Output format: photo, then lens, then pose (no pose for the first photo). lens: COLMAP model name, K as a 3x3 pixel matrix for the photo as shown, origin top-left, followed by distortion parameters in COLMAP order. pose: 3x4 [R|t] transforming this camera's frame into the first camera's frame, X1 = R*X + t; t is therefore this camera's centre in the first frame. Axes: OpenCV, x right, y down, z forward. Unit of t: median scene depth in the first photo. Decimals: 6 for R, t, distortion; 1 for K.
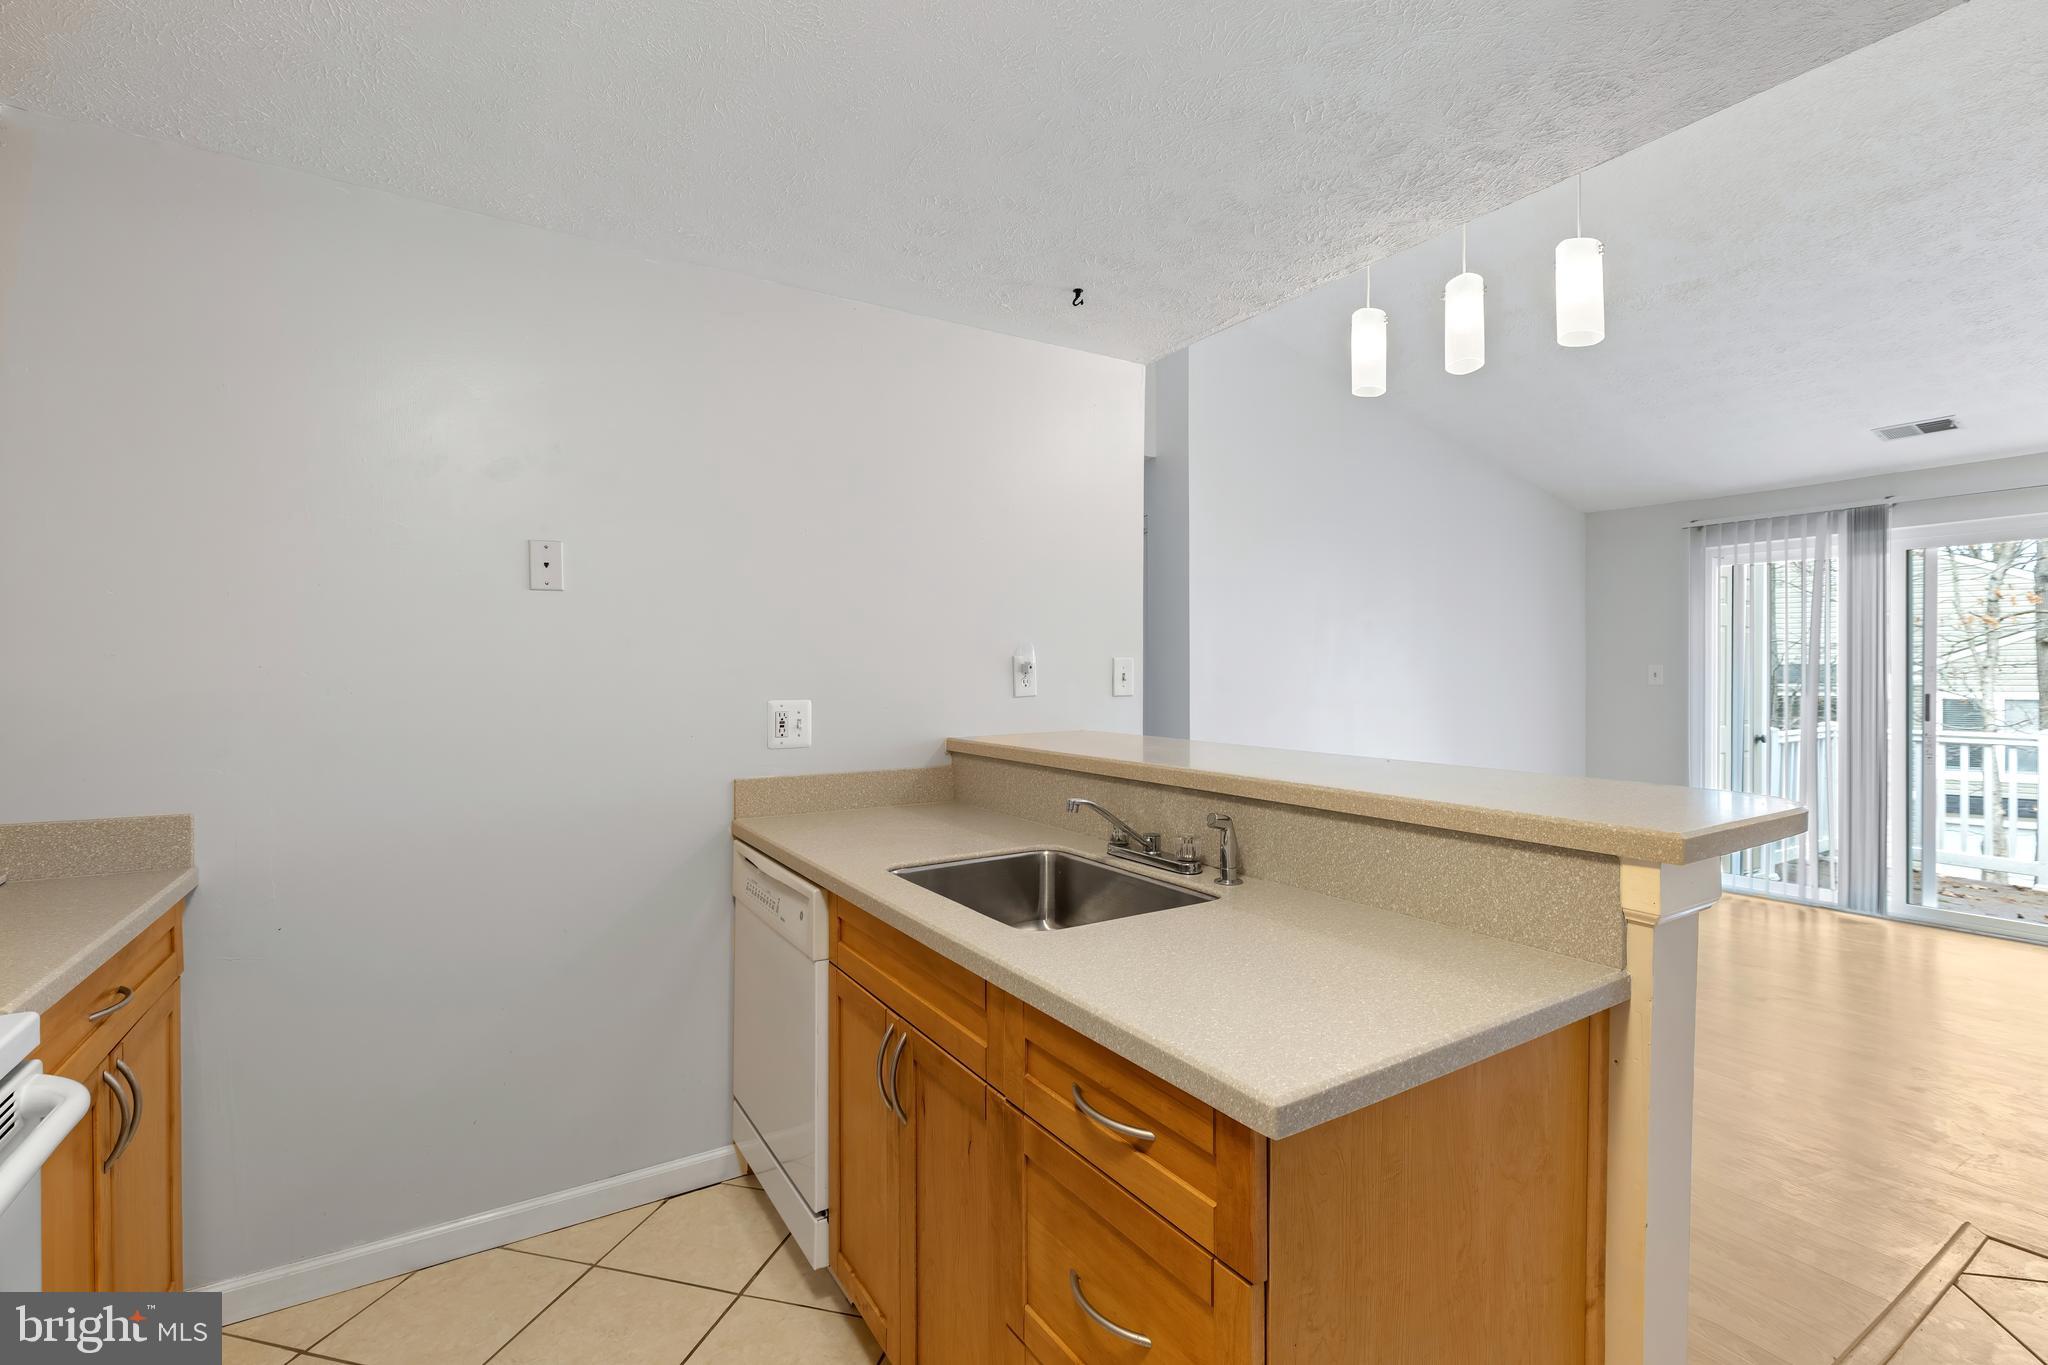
lens RADIAL K [[922.0, 0, 1027.0], [0, 922.0, 681.3], [0, 0, 1]] dist [0.006330, -0.003138]
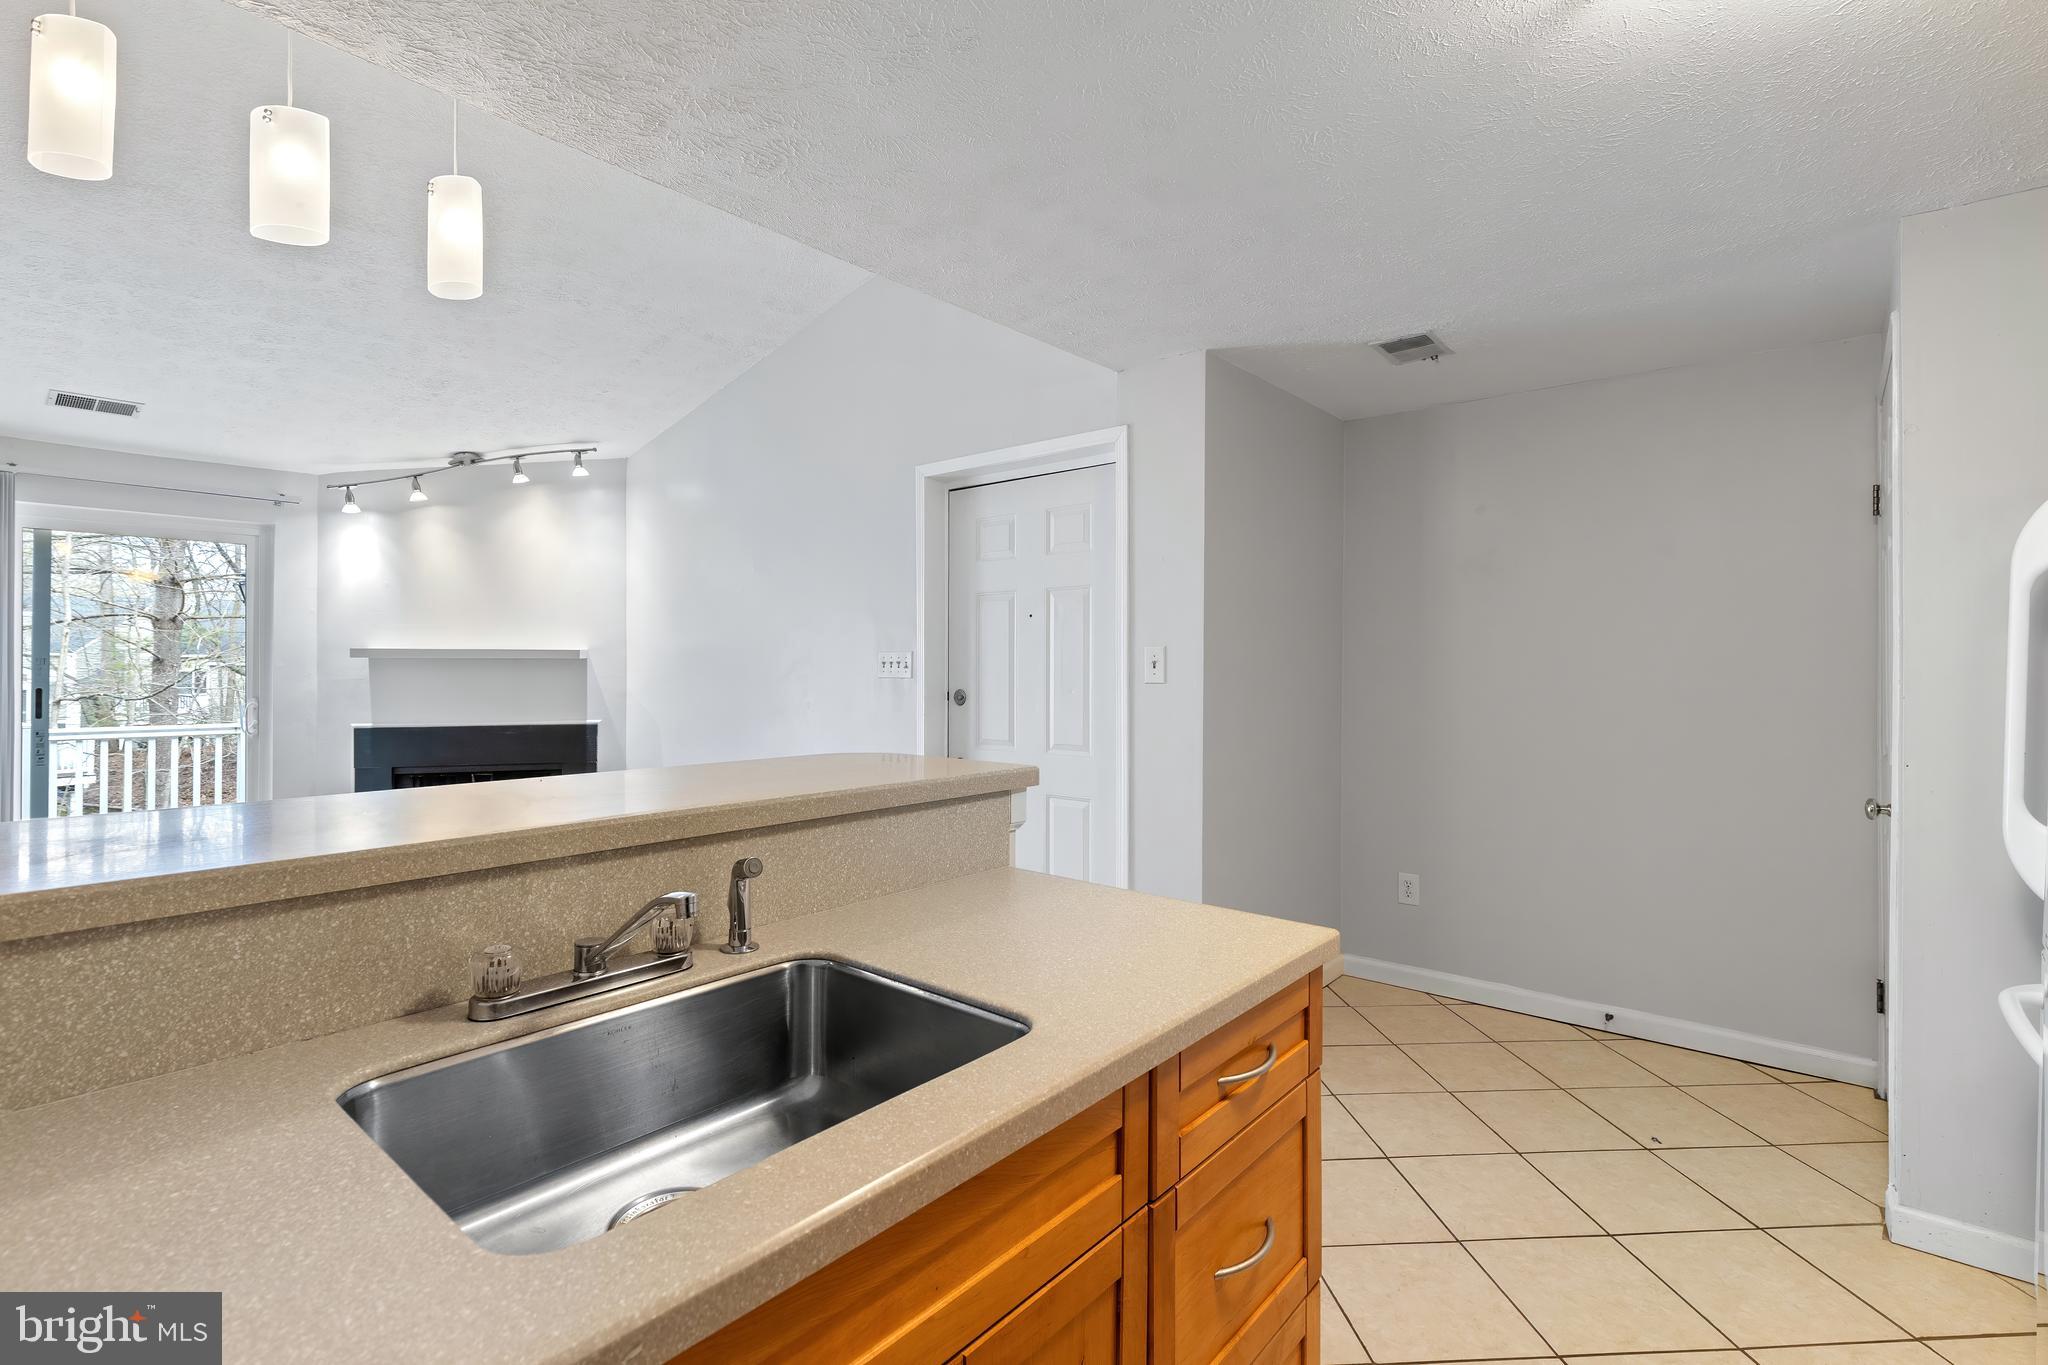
lens RADIAL K [[922.0, 0, 1054.3], [0, 922.0, 639.8], [0, 0, 1]] dist [0.006330, -0.003138]
pose [[-0.295414, 0.025388, 0.955032, -0.415638], [0.010027, 0.999674, -0.023473, -0.007804], [-0.955317, 0.002642, -0.295573, 0.712728]]
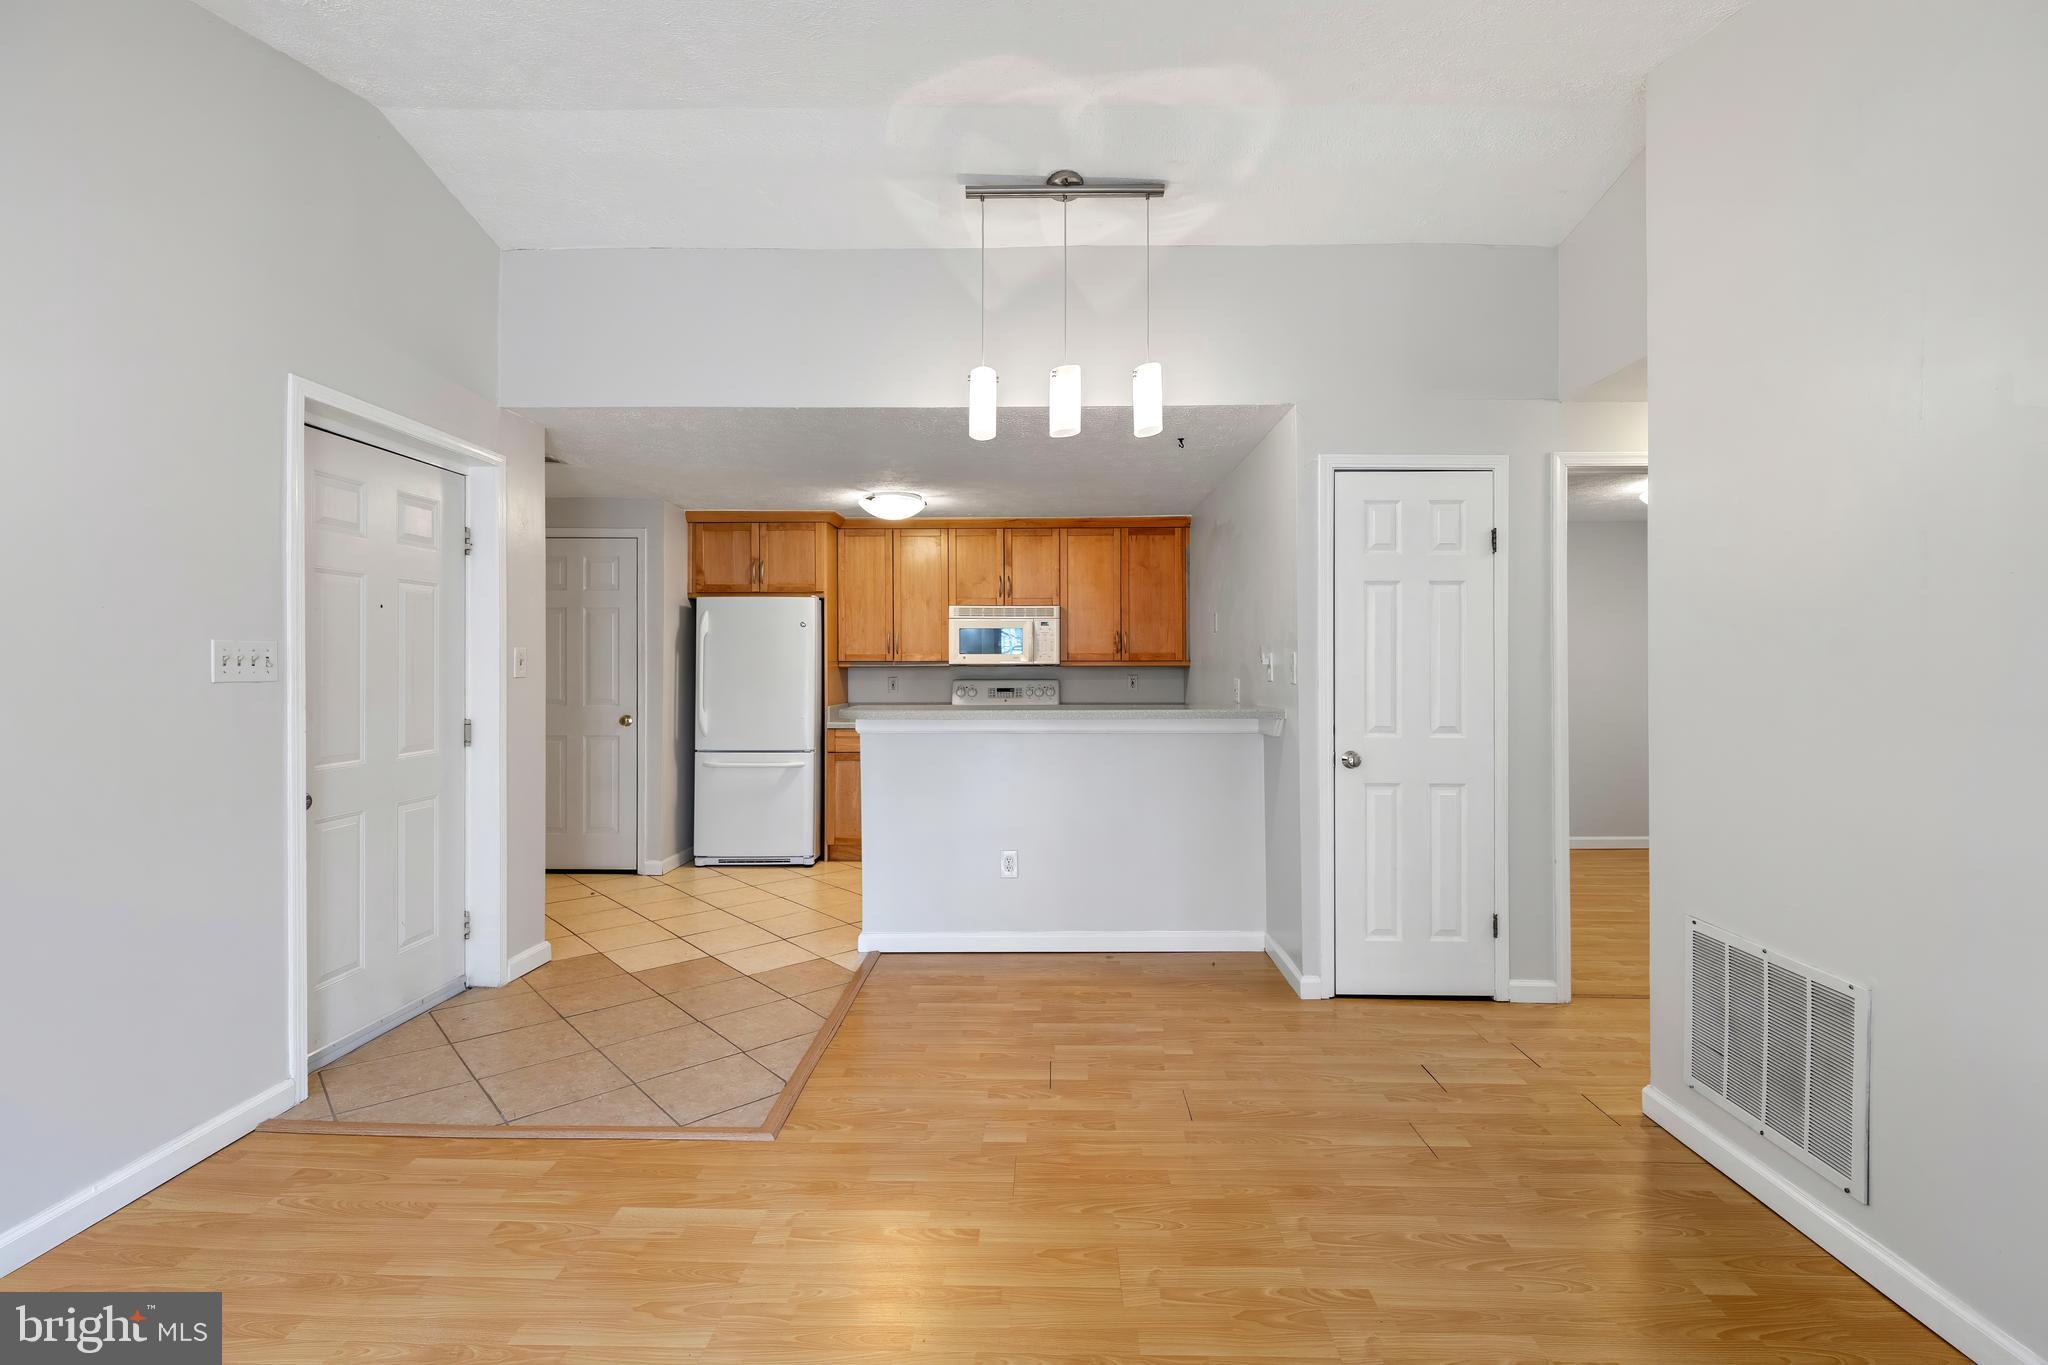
lens RADIAL K [[922.0, 0, 1035.1], [0, 922.0, 663.9], [0, 0, 1]] dist [0.006330, -0.003138]
pose [[-0.549790, -0.002058, -0.835300, 1.867359], [-0.010331, 0.999937, 0.004336, -0.018135], [0.835239, 0.011014, -0.549777, 1.977314]]
